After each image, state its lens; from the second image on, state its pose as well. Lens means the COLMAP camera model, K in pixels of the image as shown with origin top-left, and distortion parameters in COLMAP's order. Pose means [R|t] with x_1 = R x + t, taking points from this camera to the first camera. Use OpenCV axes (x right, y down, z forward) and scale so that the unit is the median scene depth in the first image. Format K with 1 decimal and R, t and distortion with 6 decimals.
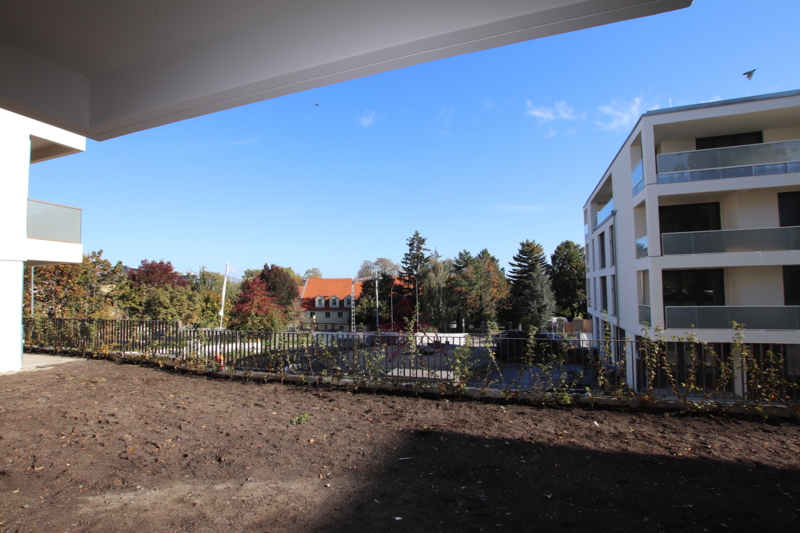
lens RADIAL K [[376.1, 0, 400.0], [0, 376.1, 266.5], [0, 0, 1]] dist [-0.017901, 0.000245]
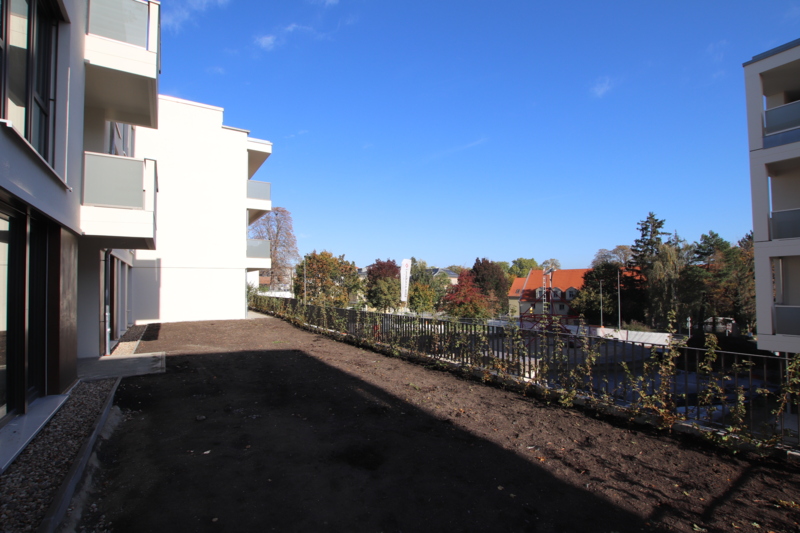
lens RADIAL K [[378.9, 0, 400.1], [0, 378.9, 281.4], [0, 0, 1]] dist [-0.002173, -0.000286]
pose [[0.799110, 0.002676, -0.601179, 0.105520], [0.034702, 0.998117, 0.050570, -0.002146], [0.600182, -0.061274, 0.797513, -0.024199]]
